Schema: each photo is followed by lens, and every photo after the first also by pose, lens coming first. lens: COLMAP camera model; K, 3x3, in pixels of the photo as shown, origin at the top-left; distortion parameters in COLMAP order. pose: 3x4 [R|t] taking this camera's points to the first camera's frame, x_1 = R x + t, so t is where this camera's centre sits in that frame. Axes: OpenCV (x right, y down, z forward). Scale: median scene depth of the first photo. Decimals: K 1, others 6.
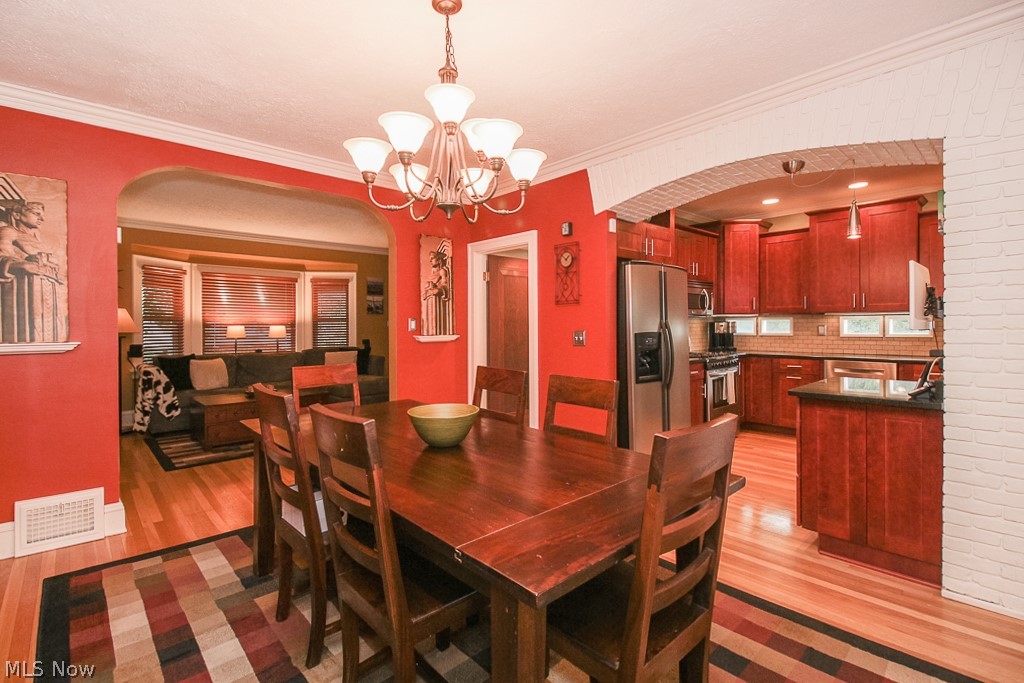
lens RADIAL K [[476.0, 0, 513.1], [0, 476.0, 327.0], [0, 0, 1]] dist [0.001669, -0.000874]
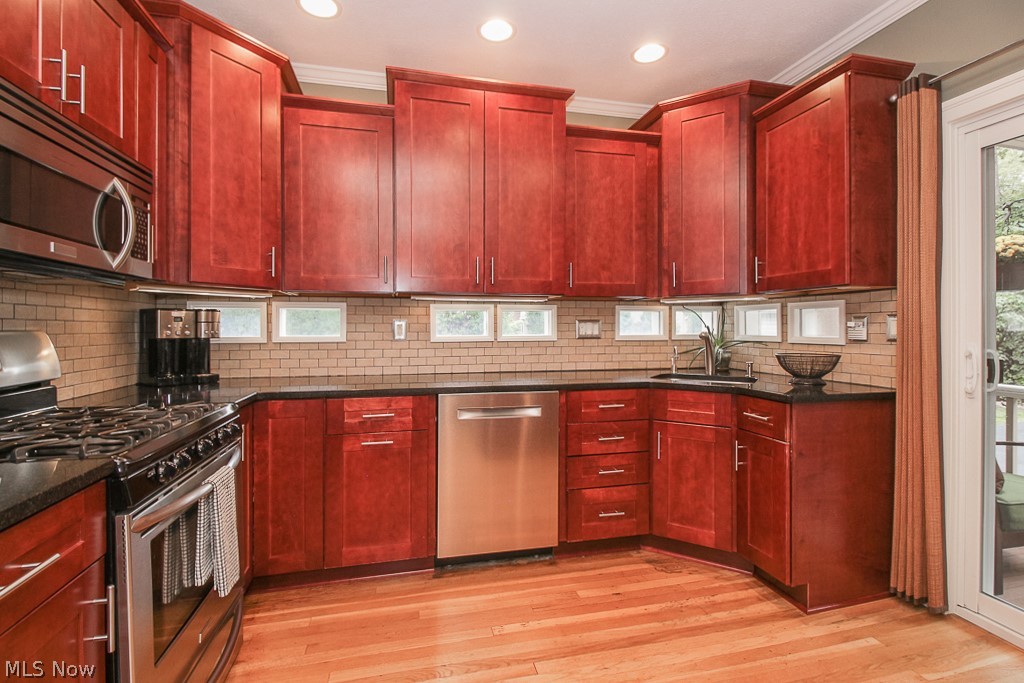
lens RADIAL K [[476.0, 0, 513.1], [0, 476.0, 327.0], [0, 0, 1]] dist [0.001669, -0.000874]
pose [[0.490606, 0.007834, 0.871346, 0.609707], [0.002306, 0.999944, -0.010288, 0.020848], [-0.871378, 0.007057, 0.490561, 1.477470]]
